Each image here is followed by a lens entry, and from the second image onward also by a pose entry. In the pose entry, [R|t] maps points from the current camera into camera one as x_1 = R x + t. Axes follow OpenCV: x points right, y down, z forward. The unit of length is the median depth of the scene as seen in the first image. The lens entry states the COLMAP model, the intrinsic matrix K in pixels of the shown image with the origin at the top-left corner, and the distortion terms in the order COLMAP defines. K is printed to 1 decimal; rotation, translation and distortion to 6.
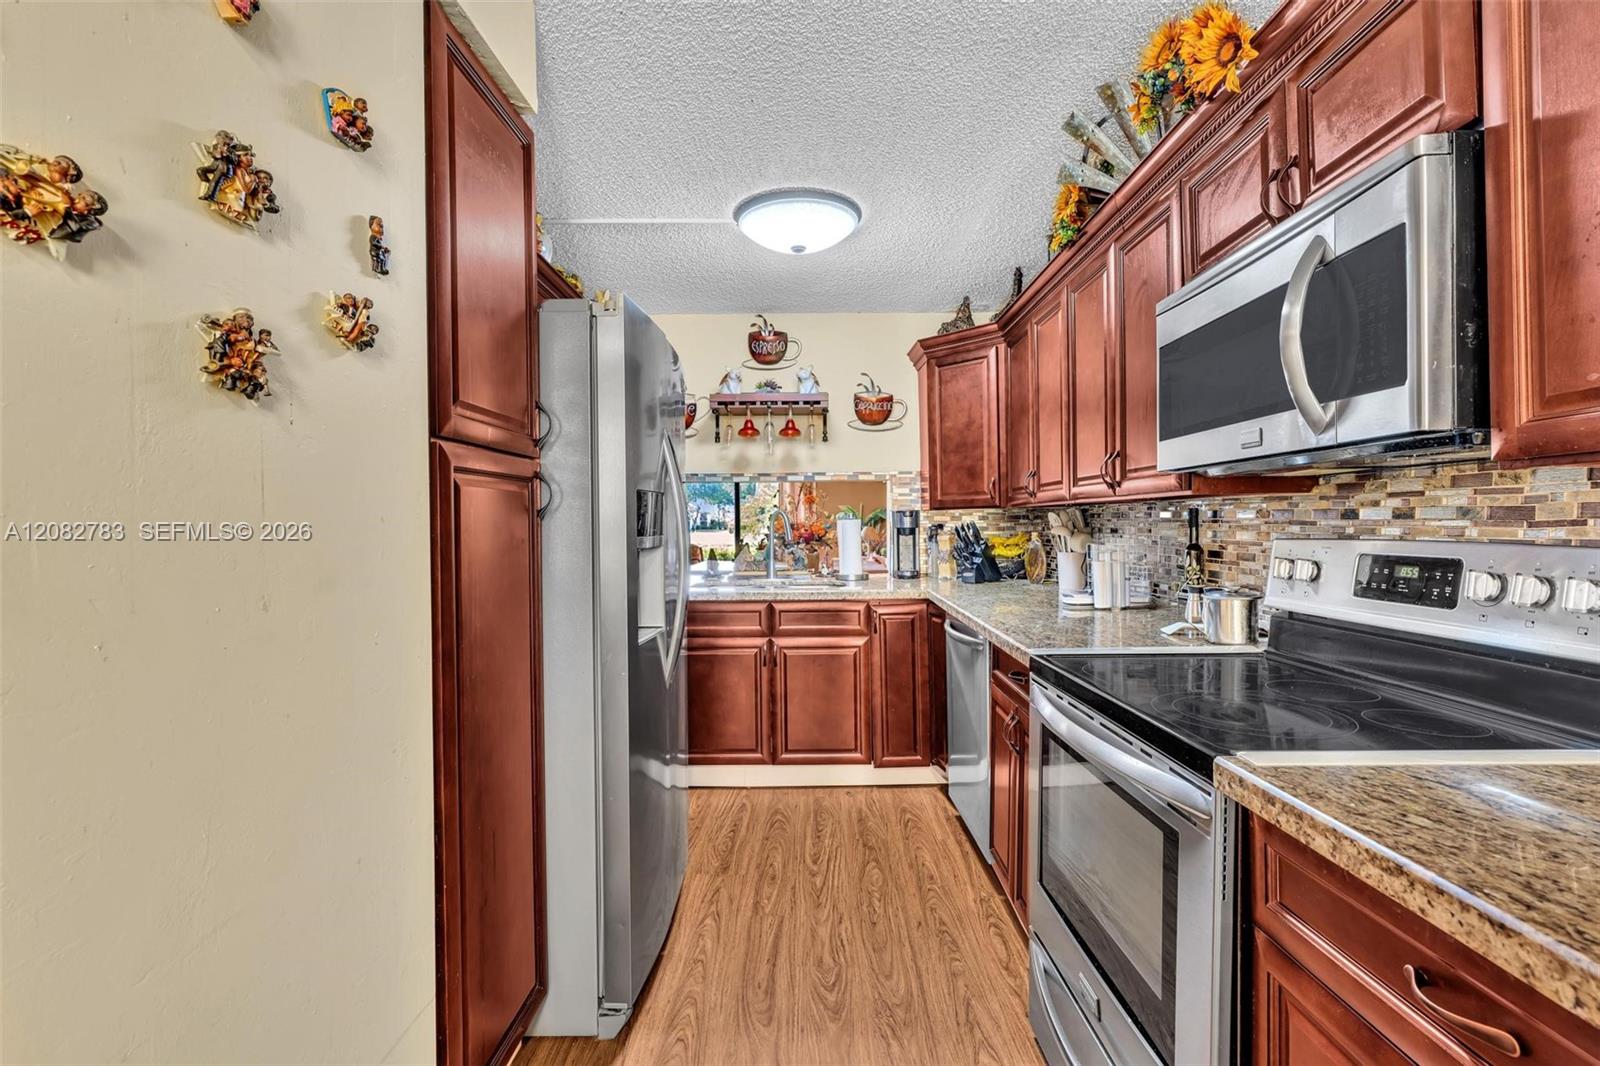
lens RADIAL K [[714.6, 0, 795.5], [0, 714.6, 530.8], [0, 0, 1]] dist [-0.007650, 0.003662]
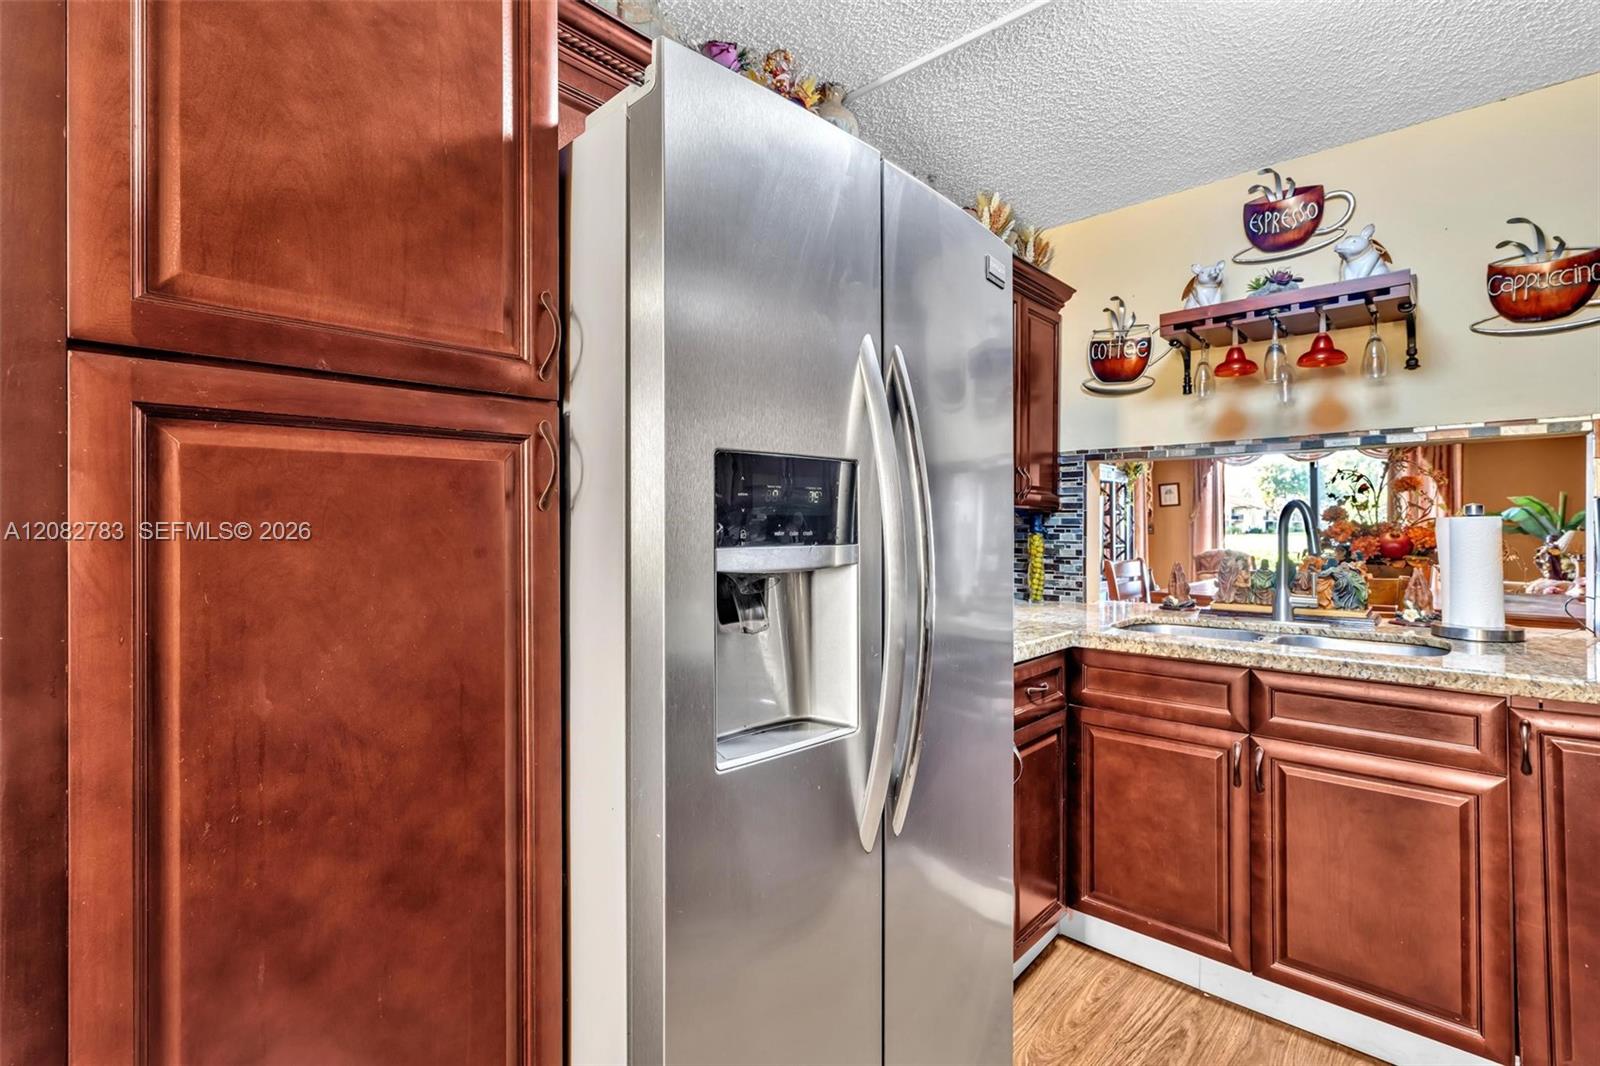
lens RADIAL K [[721.8, 0, 798.3], [0, 721.8, 522.8], [0, 0, 1]] dist [-0.001358, 0.000783]
pose [[0.741287, 0.004105, -0.671175, 0.075219], [-0.011822, 0.999906, -0.006941, -0.002629], [0.671084, 0.013080, 0.741266, 0.359391]]
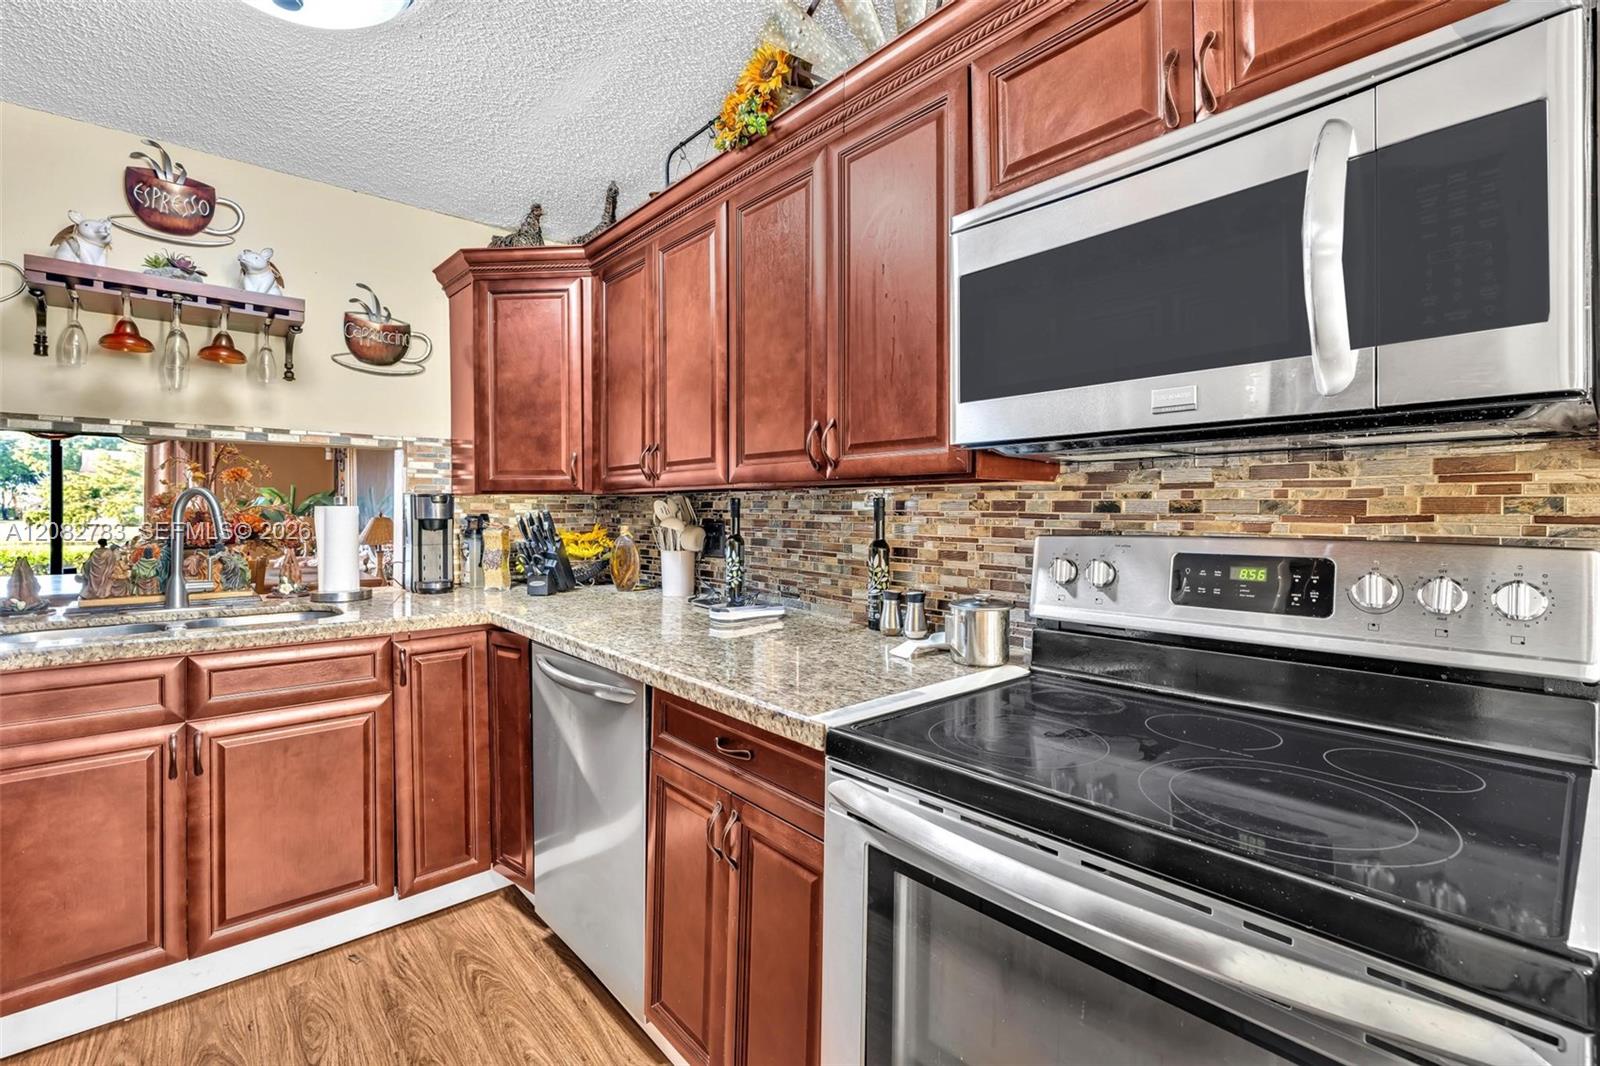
lens RADIAL K [[722.7, 0, 792.4], [0, 722.7, 511.7], [0, 0, 1]] dist [-0.003127, 0.001147]
pose [[0.747724, 0.009923, 0.663935, -0.055500], [-0.000933, 0.999903, -0.013892, -0.002188], [-0.664008, 0.009768, 0.747661, 0.283222]]
